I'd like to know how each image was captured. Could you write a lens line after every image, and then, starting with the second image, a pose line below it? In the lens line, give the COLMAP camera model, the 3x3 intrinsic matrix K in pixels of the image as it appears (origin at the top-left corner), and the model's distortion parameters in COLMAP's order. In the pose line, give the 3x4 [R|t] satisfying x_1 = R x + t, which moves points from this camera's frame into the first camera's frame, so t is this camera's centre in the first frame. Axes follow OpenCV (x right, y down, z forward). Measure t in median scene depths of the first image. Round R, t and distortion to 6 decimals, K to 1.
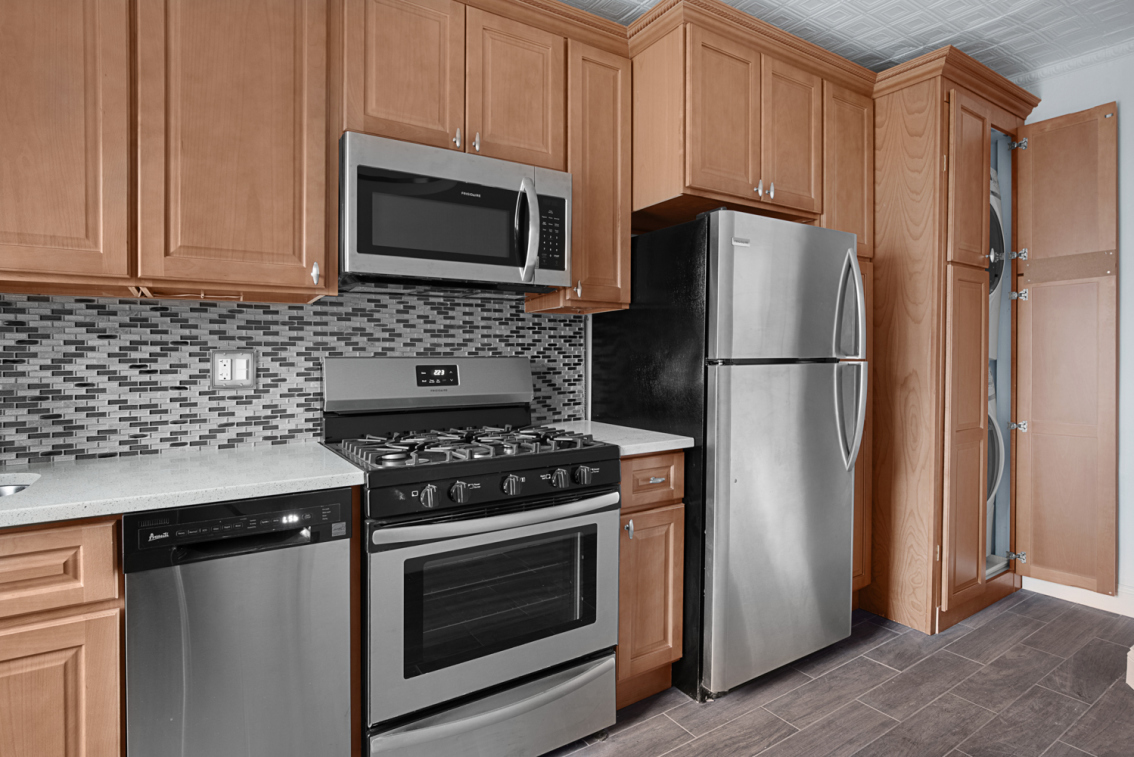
lens RADIAL K [[595.3, 0, 568.0], [0, 595.3, 367.1], [0, 0, 1]] dist [-0.015092, 0.000060]
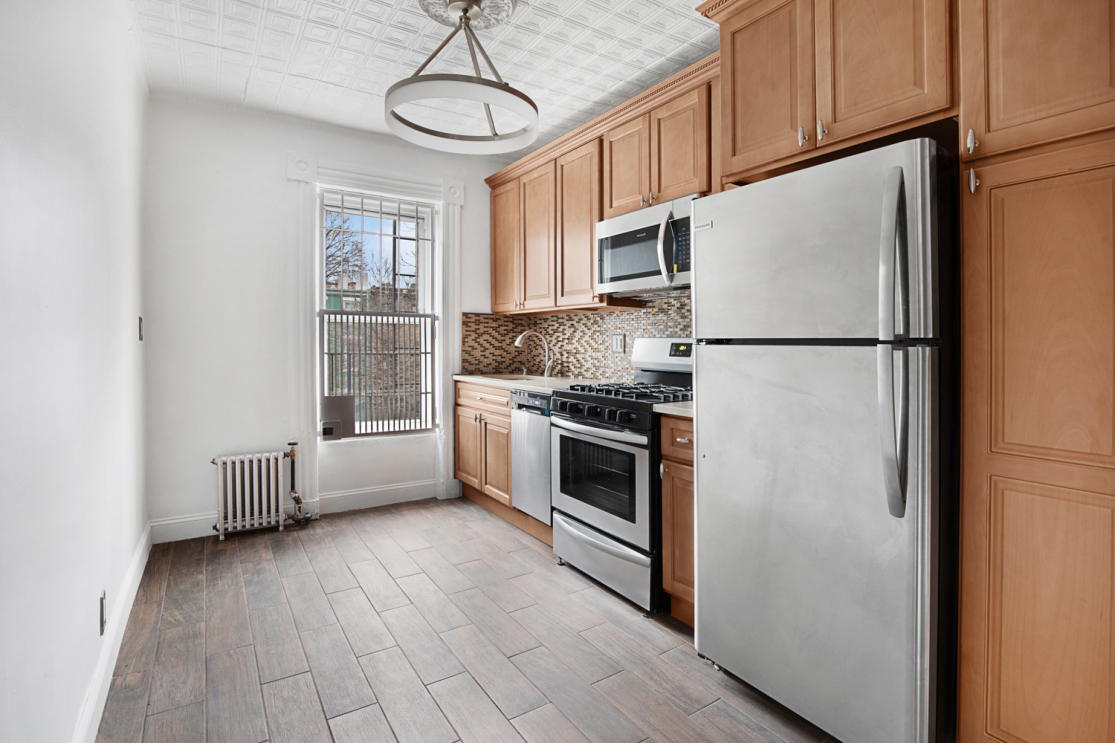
lens RADIAL K [[543.9, 0, 566.1], [0, 543.9, 341.7], [0, 0, 1]] dist [0.000809, -0.000261]
pose [[0.023356, 0.009693, -0.999680, 1.452861], [-0.012988, 0.999872, 0.009392, -0.019363], [0.999643, 0.012765, 0.023478, 0.862945]]
